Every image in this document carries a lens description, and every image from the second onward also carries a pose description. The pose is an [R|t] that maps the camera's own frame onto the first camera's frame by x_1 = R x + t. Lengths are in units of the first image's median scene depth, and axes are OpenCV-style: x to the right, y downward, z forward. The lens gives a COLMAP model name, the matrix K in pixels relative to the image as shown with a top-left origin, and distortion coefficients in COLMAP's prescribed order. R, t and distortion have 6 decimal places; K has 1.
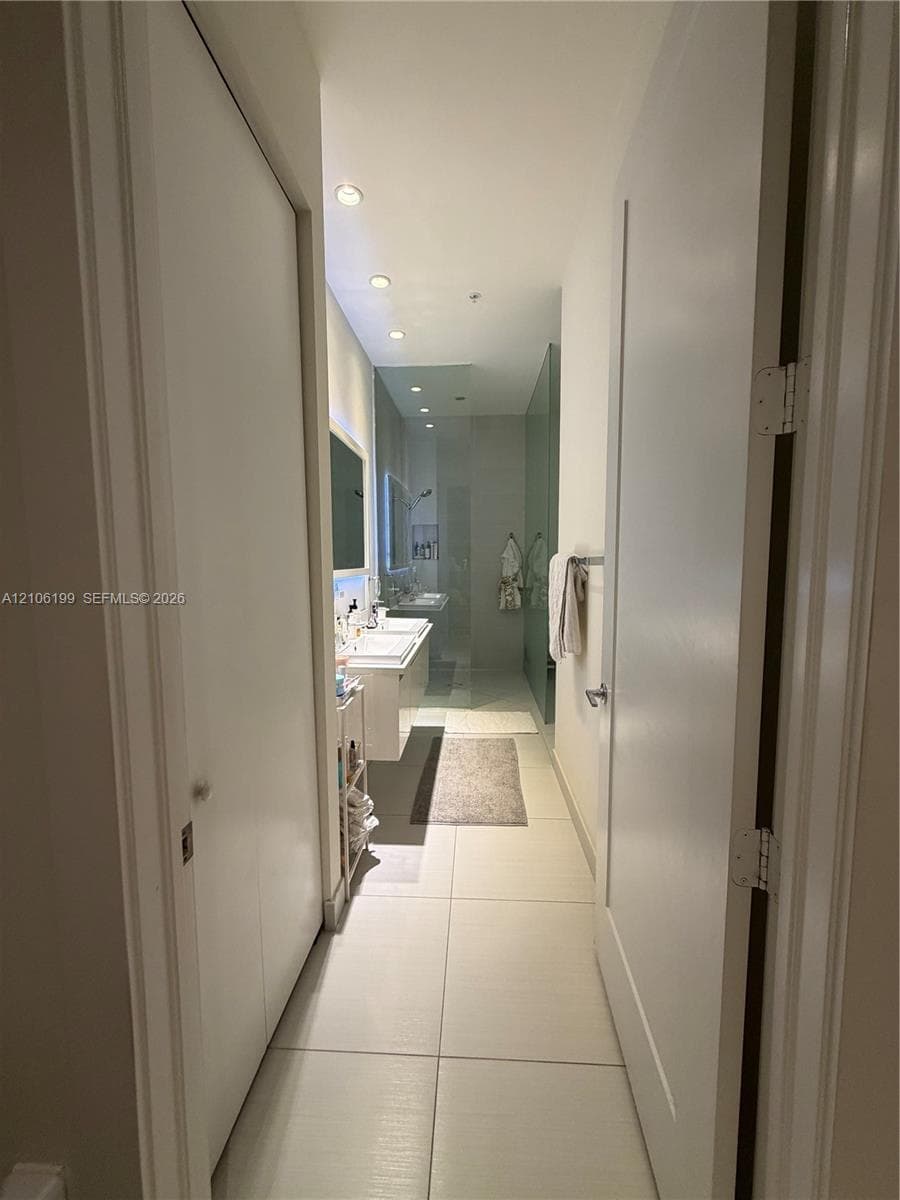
lens RADIAL K [[484.7, 0, 452.8], [0, 484.7, 595.1], [0, 0, 1]] dist [0.001557, 0.000158]
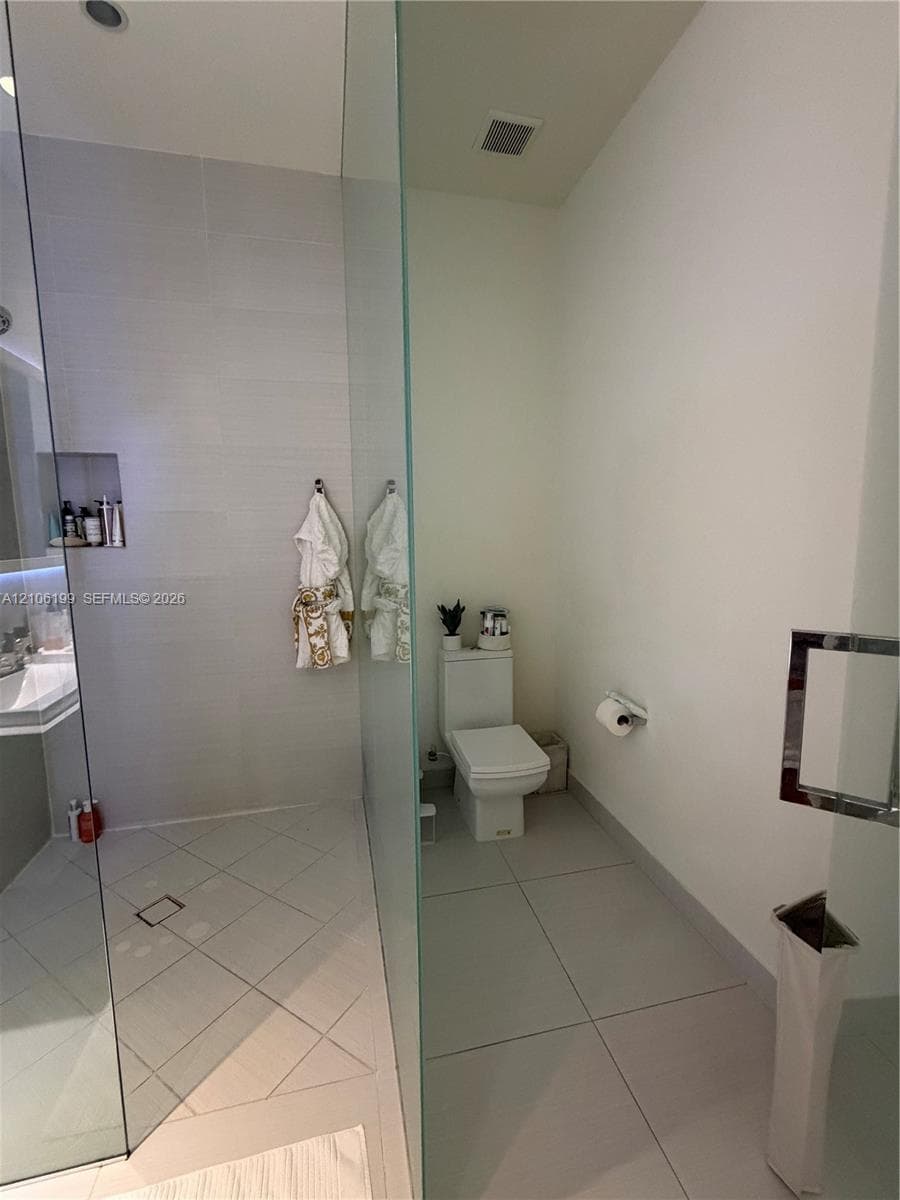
lens RADIAL K [[484.7, 0, 452.8], [0, 484.7, 595.1], [0, 0, 1]] dist [0.001557, 0.000158]
pose [[0.962197, -0.042132, 0.269077, 0.116178], [0.030013, 0.998348, 0.048998, -0.048052], [-0.270697, -0.039070, 0.961871, 0.579535]]
